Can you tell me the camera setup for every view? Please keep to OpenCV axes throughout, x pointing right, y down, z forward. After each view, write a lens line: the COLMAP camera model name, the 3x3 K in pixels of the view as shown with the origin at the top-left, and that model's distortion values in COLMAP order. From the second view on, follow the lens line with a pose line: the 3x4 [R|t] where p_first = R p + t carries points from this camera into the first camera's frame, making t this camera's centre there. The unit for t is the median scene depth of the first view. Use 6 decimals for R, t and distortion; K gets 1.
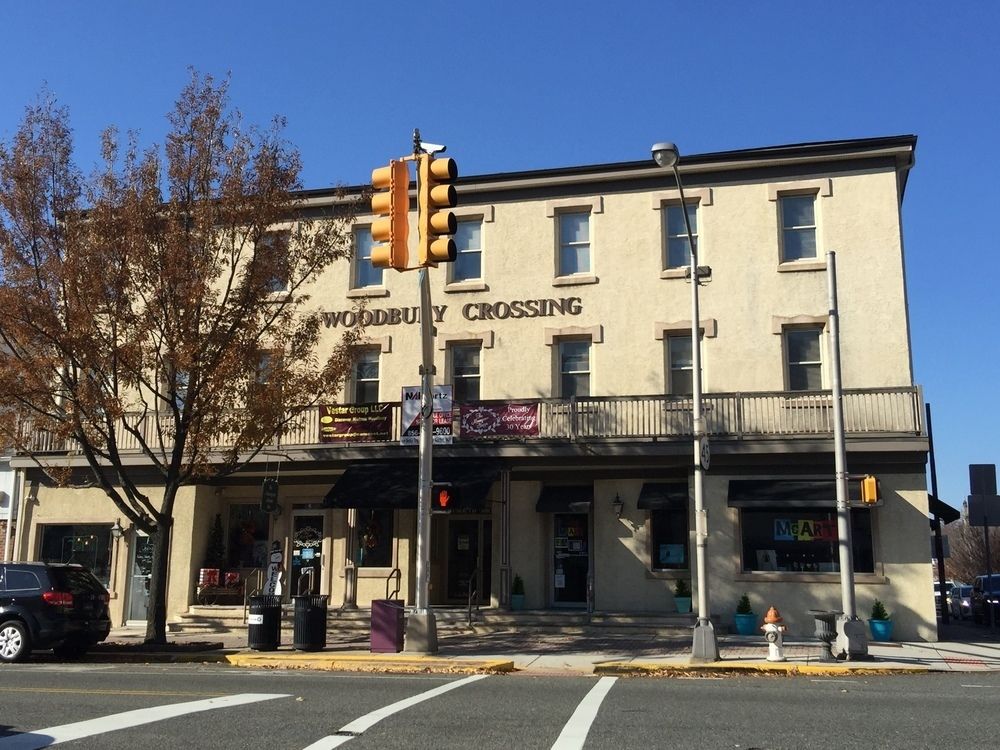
lens RADIAL K [[1150.3, 0, 499.9], [0, 1150.3, 303.2], [0, 0, 1]] dist [0.068427, -0.214665]
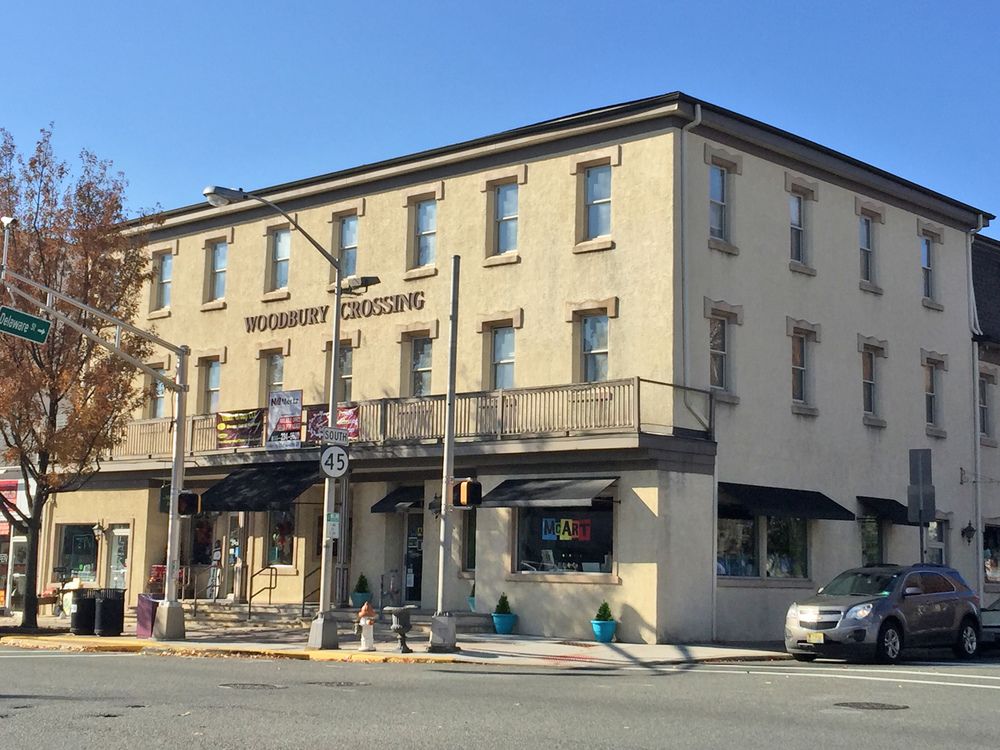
lens RADIAL K [[1605.8, 0, 500.3], [0, 1605.8, 376.4], [0, 0, 1]] dist [-0.175411, -0.033801]
pose [[0.897078, -0.047518, -0.439309, 0.726975], [0.093355, 0.992141, 0.083318, -0.040849], [0.431897, -0.115755, 0.894464, -0.175955]]
